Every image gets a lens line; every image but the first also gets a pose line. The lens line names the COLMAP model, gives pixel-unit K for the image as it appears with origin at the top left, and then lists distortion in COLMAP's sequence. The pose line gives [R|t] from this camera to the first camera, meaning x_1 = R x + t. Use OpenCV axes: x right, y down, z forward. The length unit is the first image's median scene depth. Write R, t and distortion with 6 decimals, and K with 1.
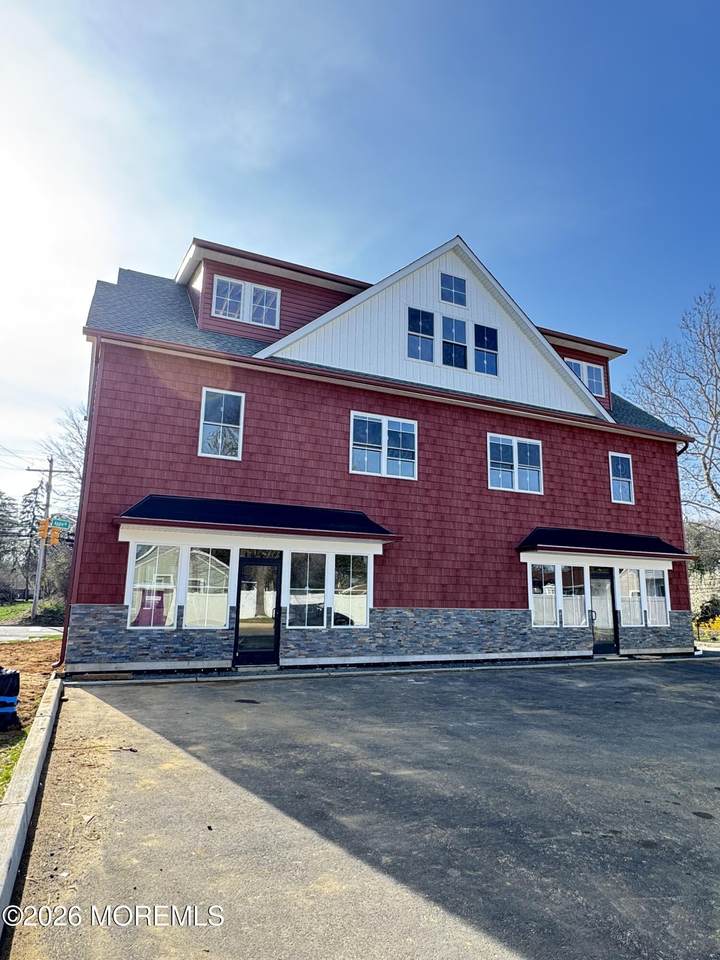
lens RADIAL K [[587.6, 0, 360.4], [0, 587.6, 482.0], [0, 0, 1]] dist [0.000058, 0.000004]
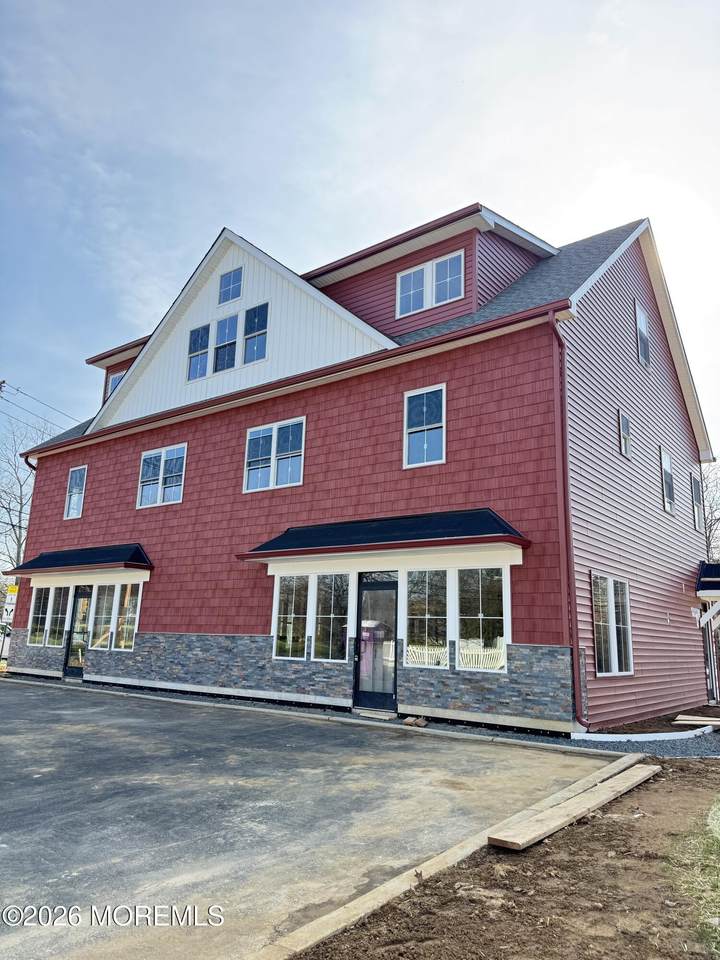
lens RADIAL K [[675.2, 0, 361.0], [0, 675.2, 482.1], [0, 0, 1]] dist [0.058221, -0.003282]
pose [[0.466366, -0.203303, -0.860913, 1.133503], [0.145416, 0.977611, -0.152087, 0.167458], [0.872558, -0.054262, 0.485488, 0.661033]]
